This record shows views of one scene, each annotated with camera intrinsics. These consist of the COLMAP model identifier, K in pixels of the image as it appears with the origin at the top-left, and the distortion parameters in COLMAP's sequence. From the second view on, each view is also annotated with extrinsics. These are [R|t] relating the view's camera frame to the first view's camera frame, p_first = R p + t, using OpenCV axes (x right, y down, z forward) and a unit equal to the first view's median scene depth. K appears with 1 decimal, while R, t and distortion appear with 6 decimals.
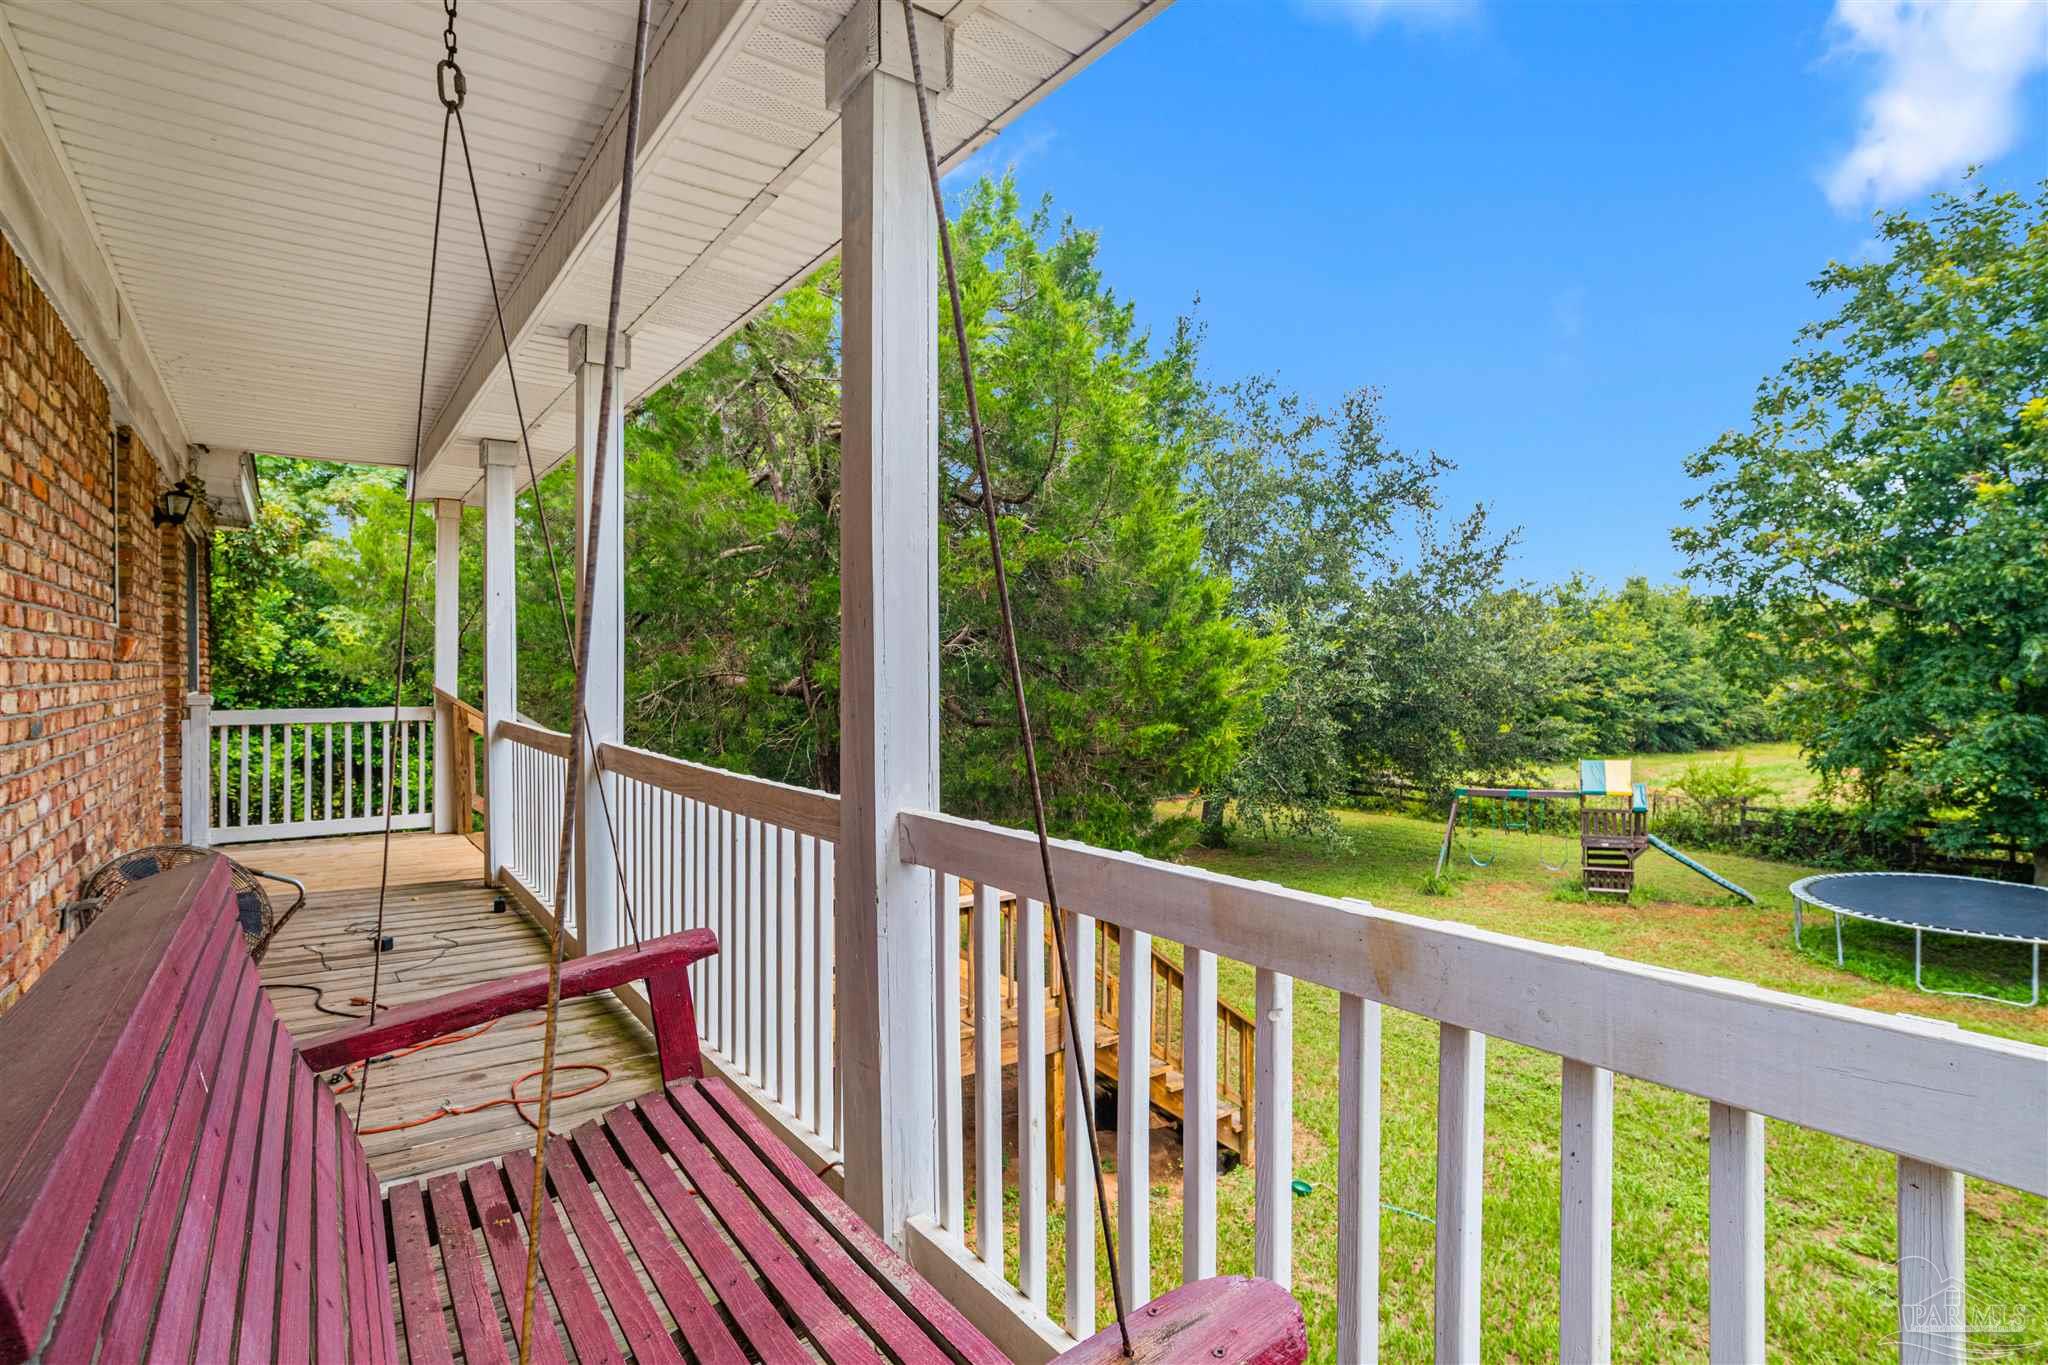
lens RADIAL K [[1051.7, 0, 1024.0], [0, 1051.7, 682.5], [0, 0, 1]] dist [0.000062, 0.021433]
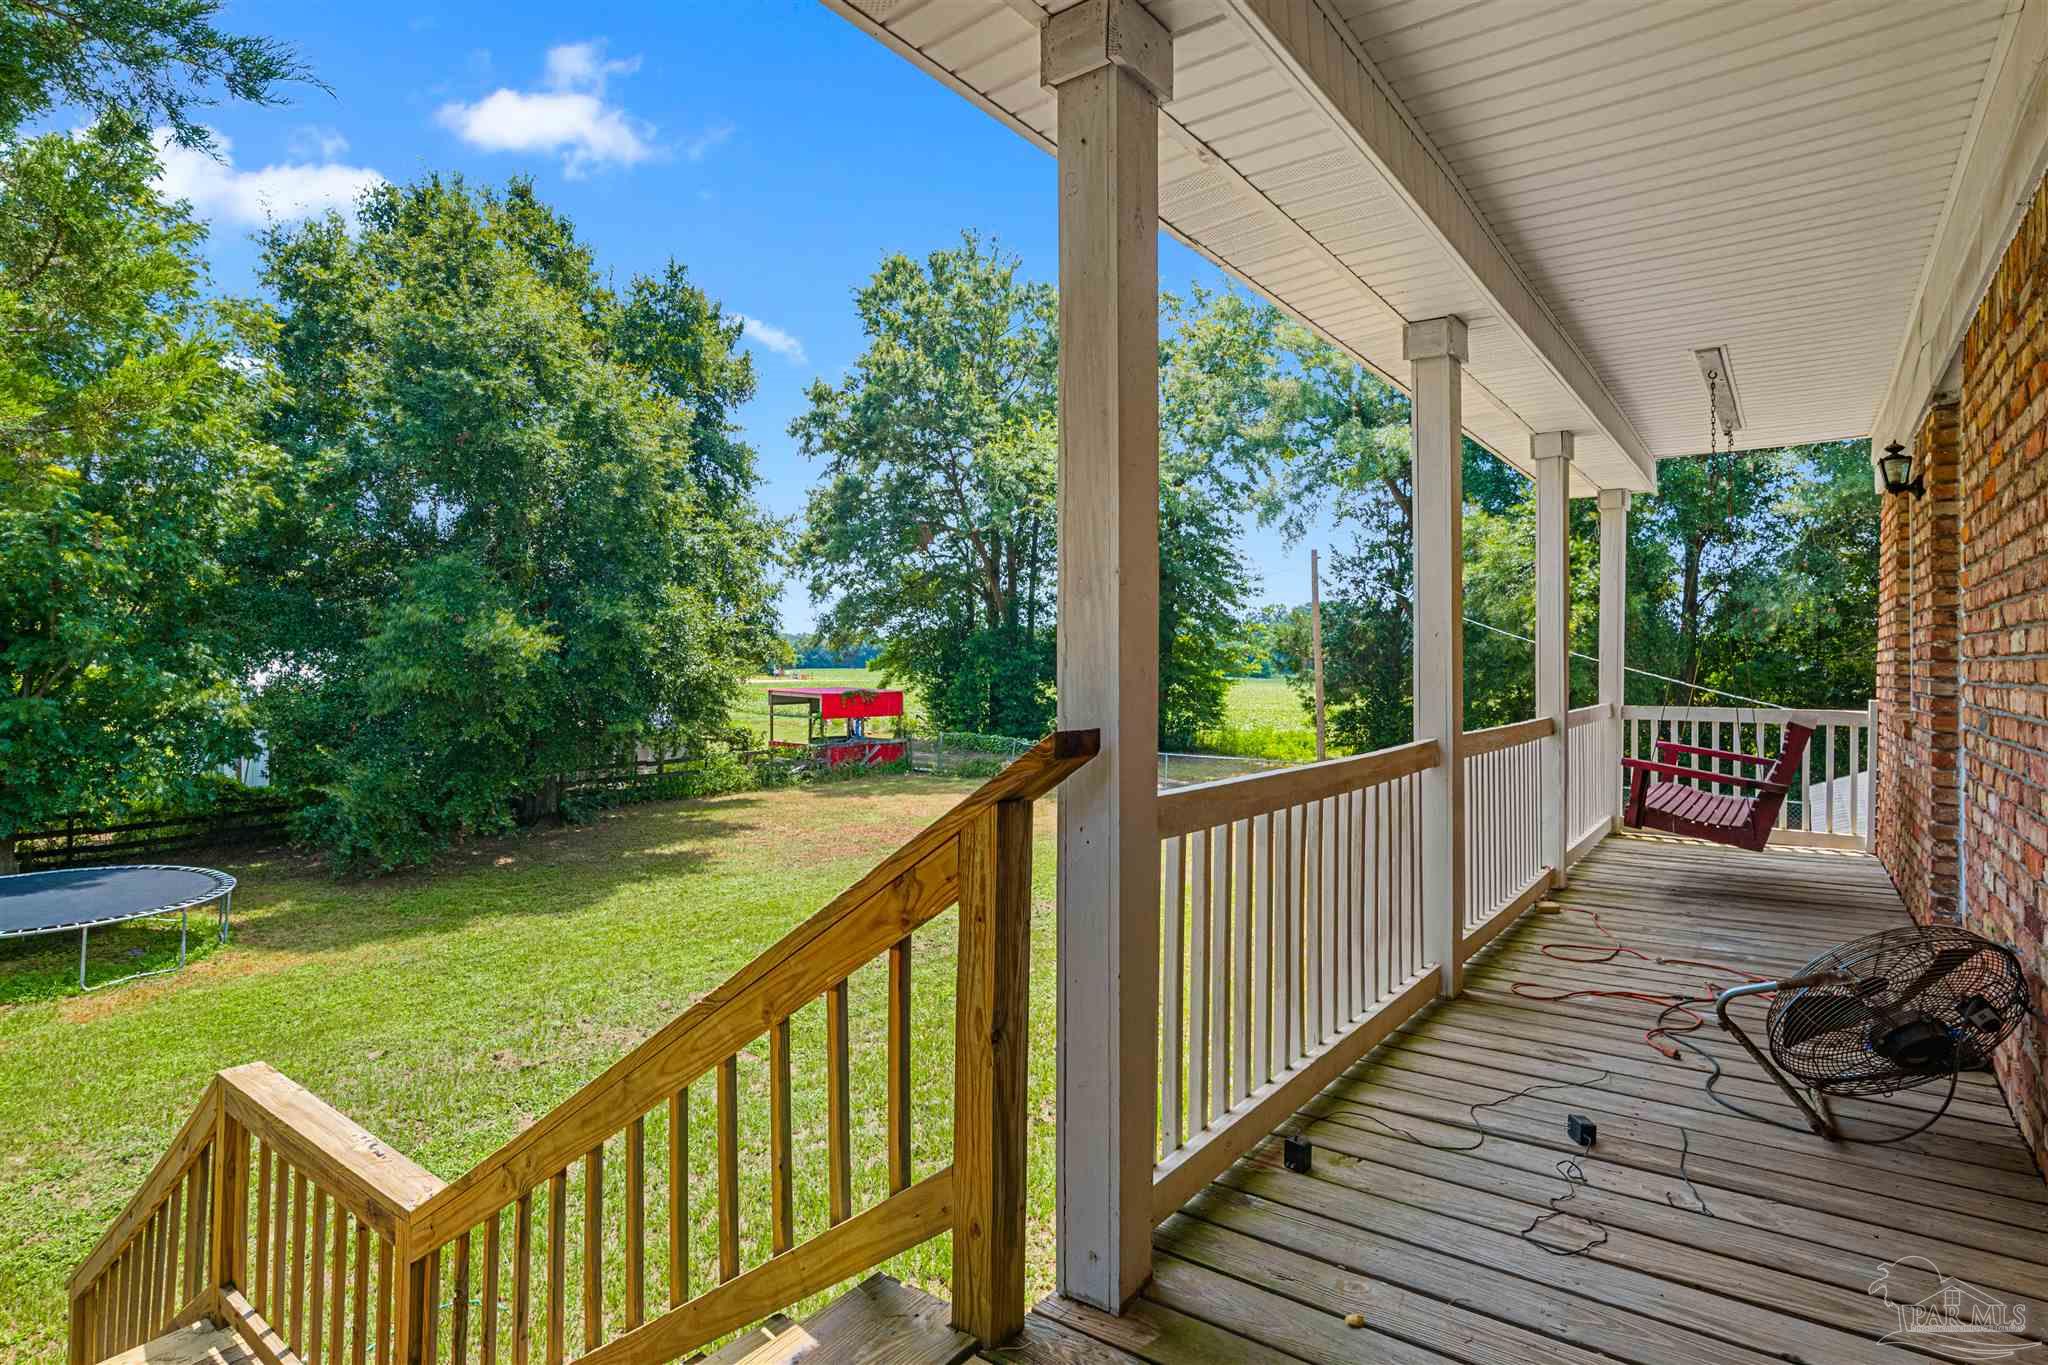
lens RADIAL K [[1079.2, 0, 1026.9], [0, 1079.2, 658.9], [0, 0, 1]] dist [-0.000652, 0.030261]
pose [[-0.339151, 0.005102, 0.940718, -1.385630], [0.002345, 0.999987, -0.004578, -0.016271], [-0.940729, 0.000654, -0.339159, 1.936307]]
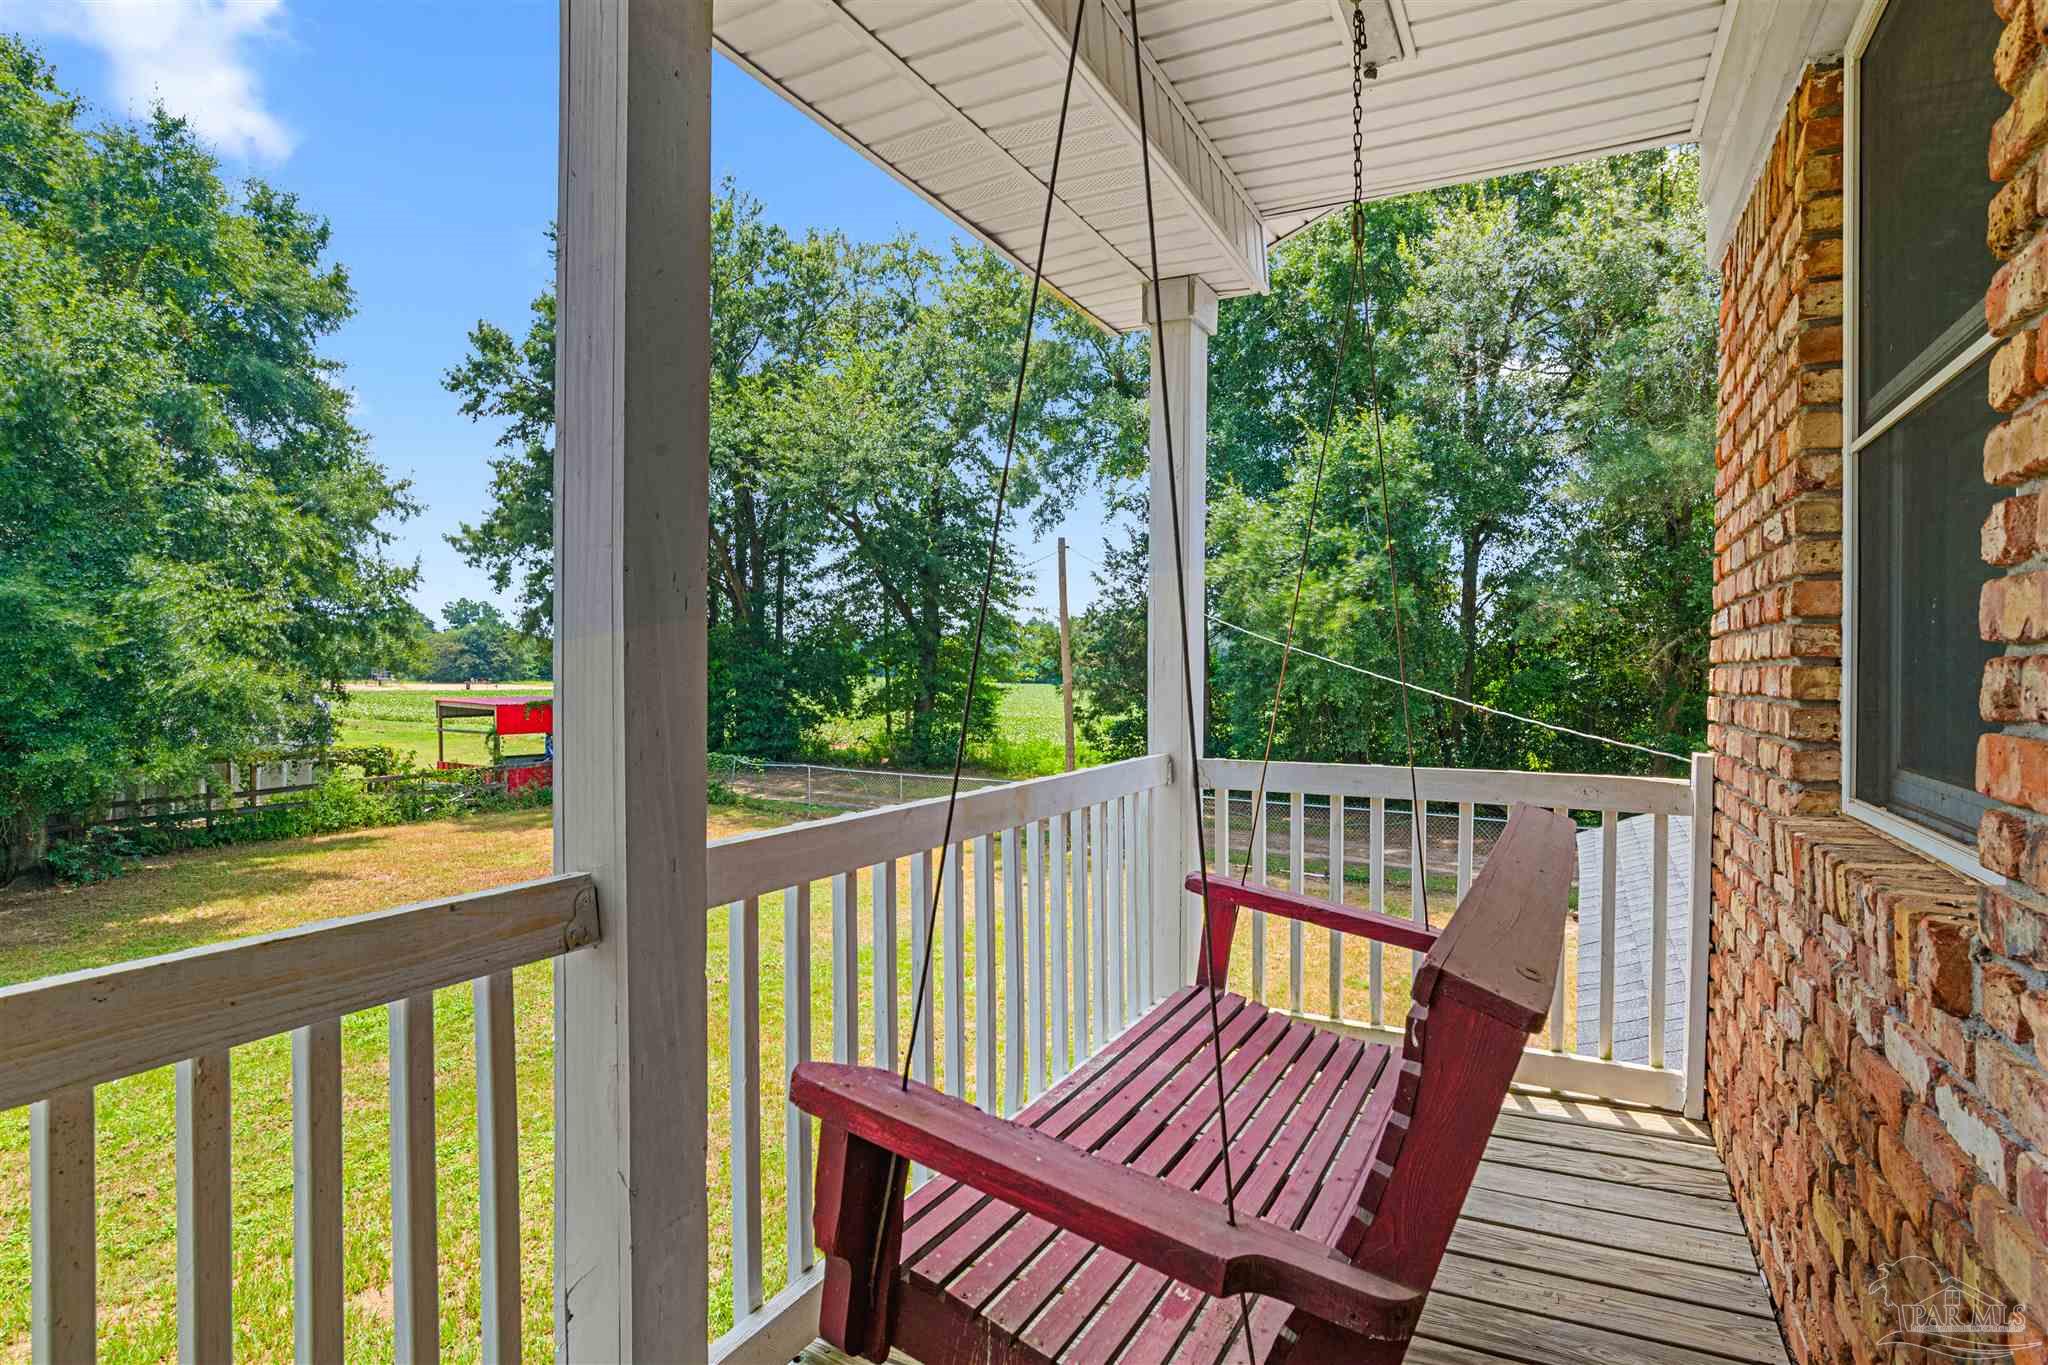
lens RADIAL K [[1051.7, 0, 1024.0], [0, 1051.7, 682.5], [0, 0, 1]] dist [0.000062, 0.021433]
pose [[-0.462002, -0.010377, 0.886818, -0.942099], [-0.000275, 0.999933, 0.011557, -0.012939], [-0.886879, 0.005095, -0.461974, 1.278322]]
